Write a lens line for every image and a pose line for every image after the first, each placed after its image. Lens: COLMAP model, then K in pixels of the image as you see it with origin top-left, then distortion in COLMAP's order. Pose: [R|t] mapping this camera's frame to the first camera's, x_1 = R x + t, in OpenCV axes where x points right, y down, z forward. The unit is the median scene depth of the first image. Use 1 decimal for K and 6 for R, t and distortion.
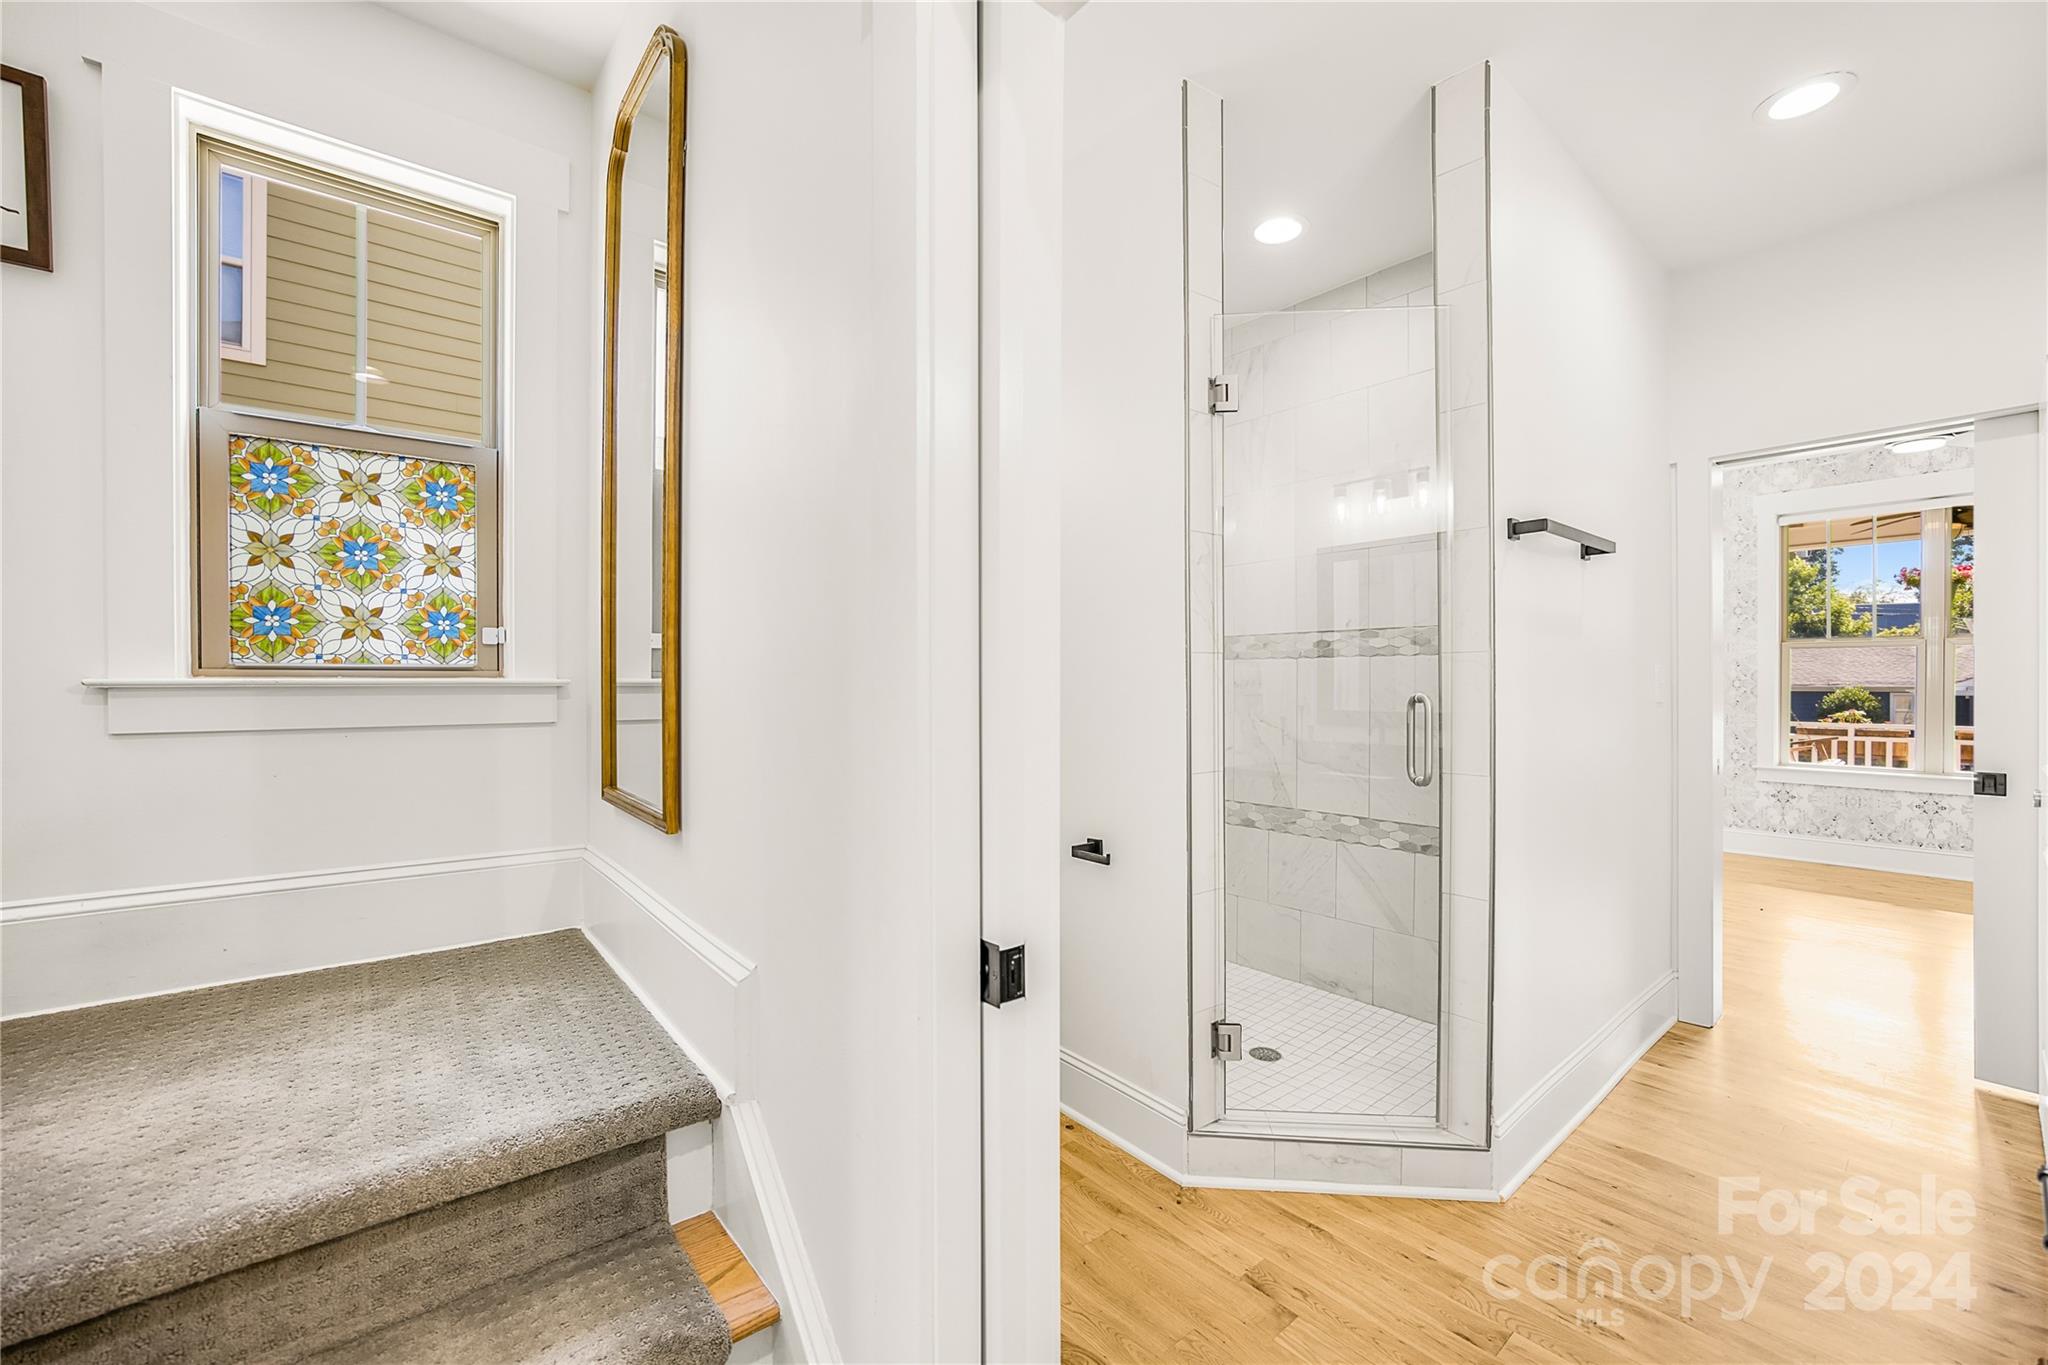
lens RADIAL K [[814.0, 0, 1023.5], [0, 814.0, 667.3], [0, 0, 1]] dist [-0.045568, 0.014013]
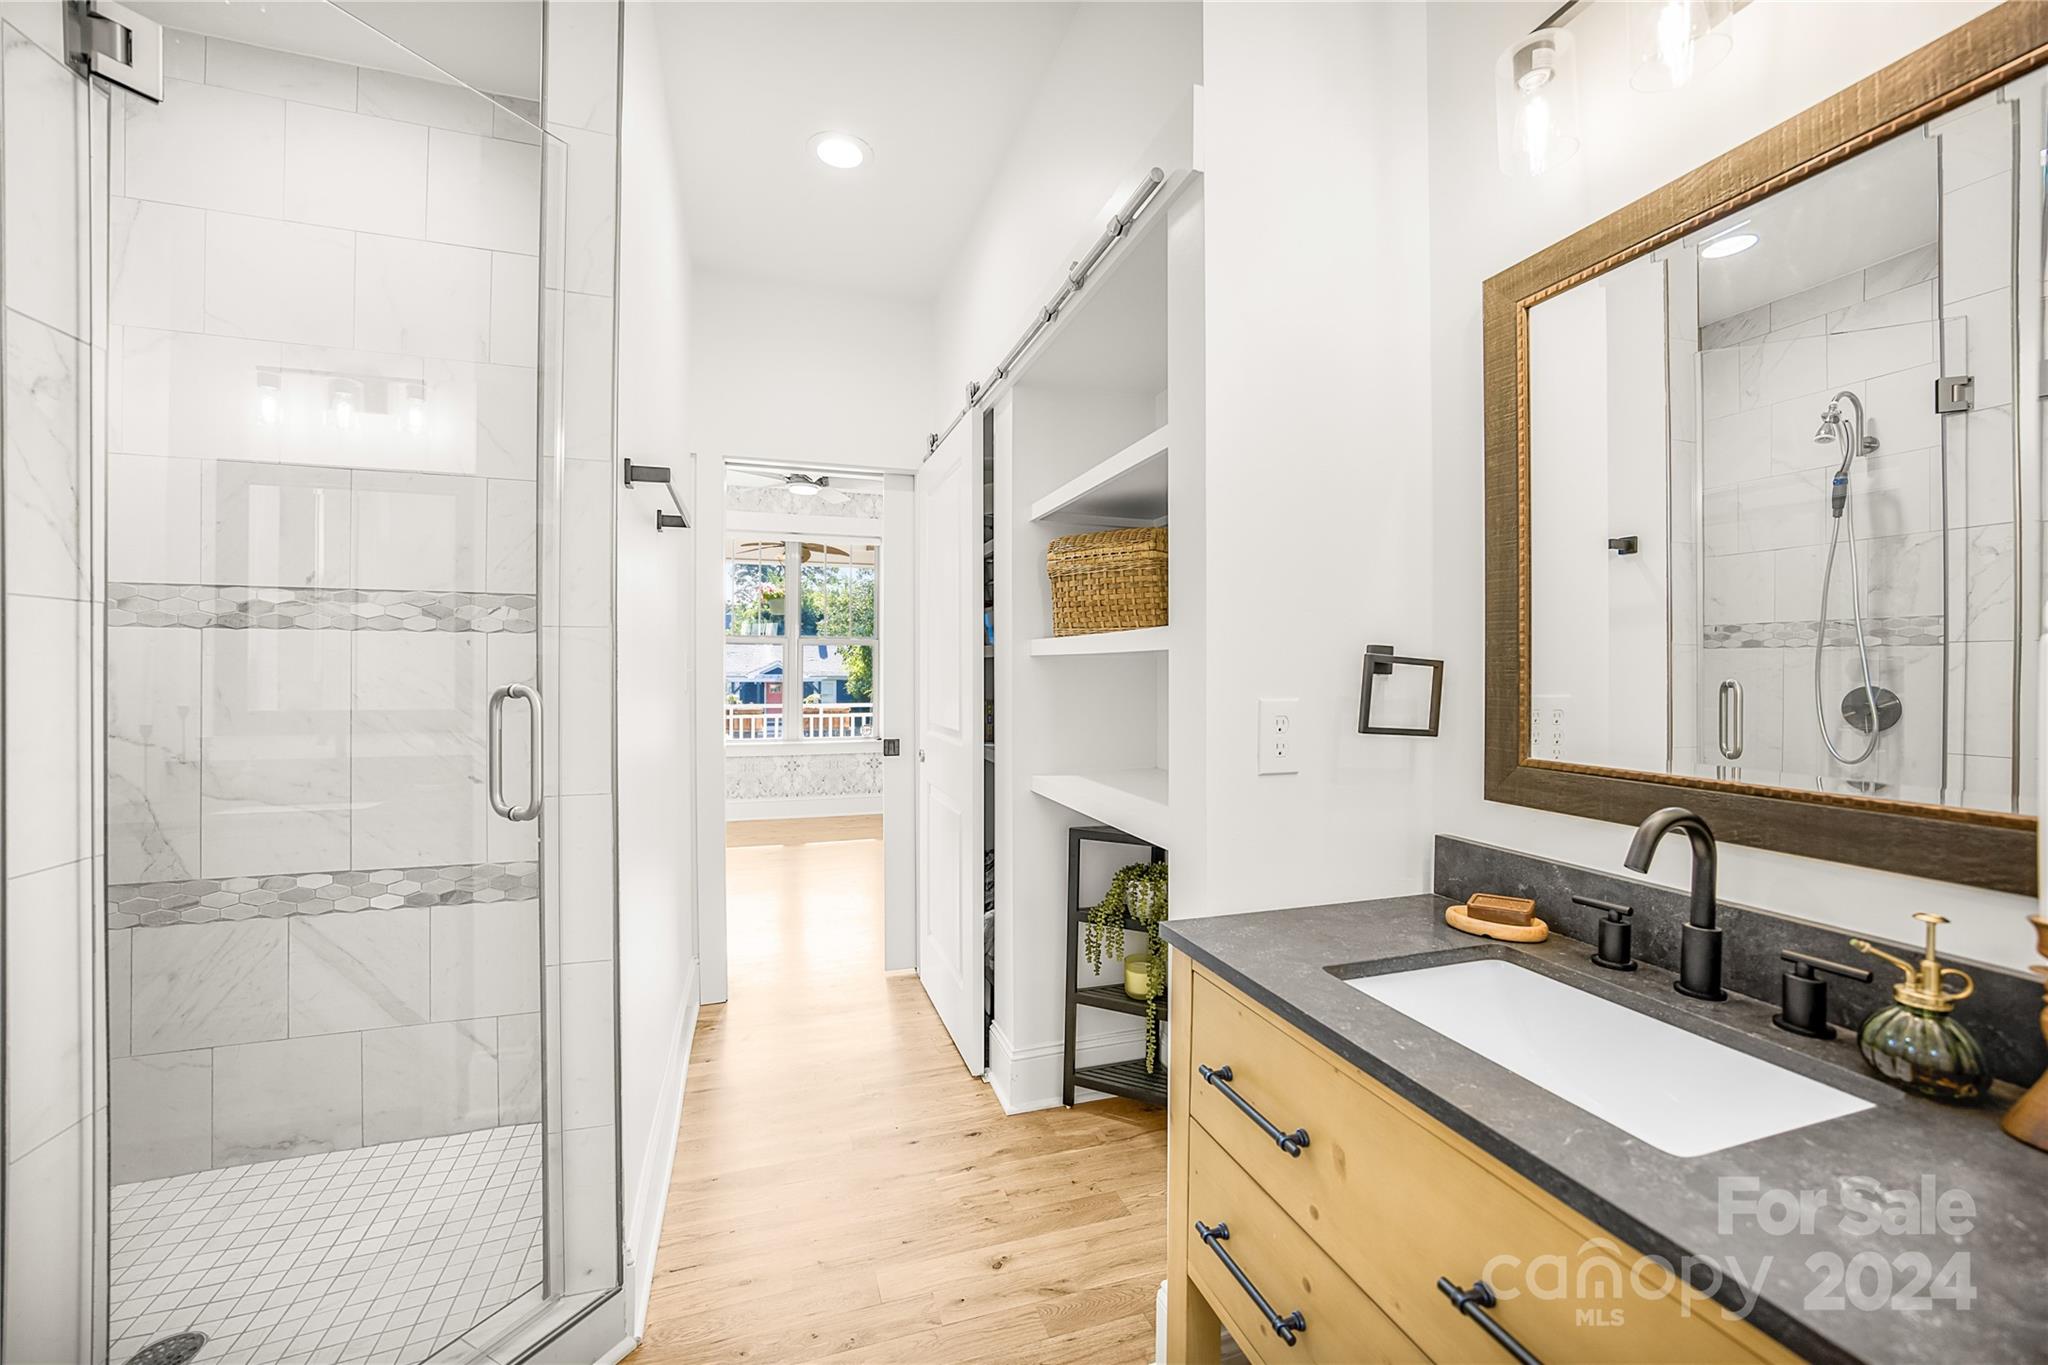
lens RADIAL K [[819.3, 0, 1011.4], [0, 819.3, 668.5], [0, 0, 1]] dist [-0.045527, 0.015874]
pose [[0.357215, 0.005707, 0.934005, 0.004155], [-0.020100, 0.999797, 0.001579, 0.007351], [-0.933806, -0.019338, 0.357258, 0.263222]]
